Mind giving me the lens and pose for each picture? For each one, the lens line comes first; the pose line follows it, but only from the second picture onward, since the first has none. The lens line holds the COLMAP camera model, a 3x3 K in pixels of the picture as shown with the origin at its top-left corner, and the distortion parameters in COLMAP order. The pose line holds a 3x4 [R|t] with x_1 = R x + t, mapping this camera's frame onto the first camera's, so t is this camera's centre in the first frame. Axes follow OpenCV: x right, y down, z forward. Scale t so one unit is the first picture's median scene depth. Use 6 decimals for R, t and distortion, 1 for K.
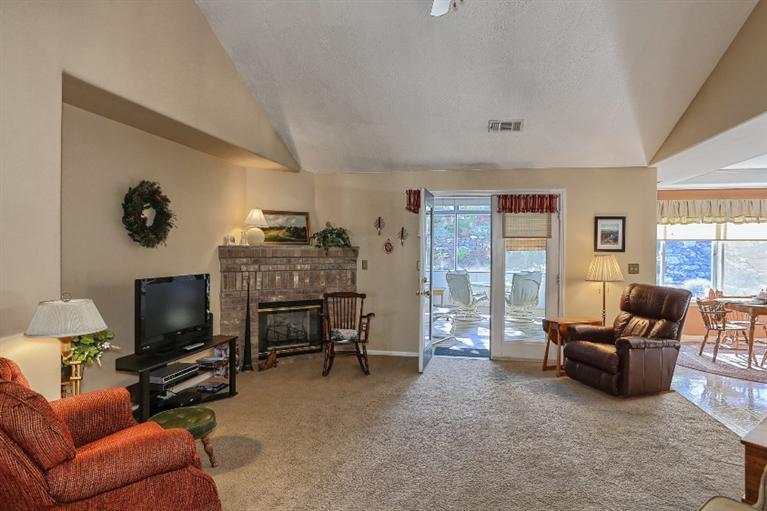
lens RADIAL K [[466.3, 0, 383.0], [0, 466.3, 255.2], [0, 0, 1]] dist [0.004257, 0.001653]
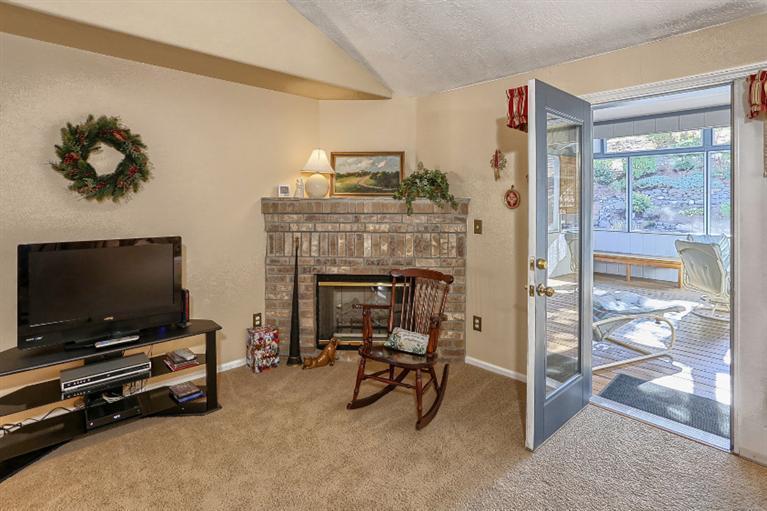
lens RADIAL K [[396.0, 0, 382.2], [0, 396.0, 198.1], [0, 0, 1]] dist [-0.011301, 0.000740]
pose [[0.814642, -0.006903, -0.579923, 0.186960], [-0.005559, 0.999790, -0.019710, -0.007566], [0.579937, 0.019281, 0.814433, 0.530861]]
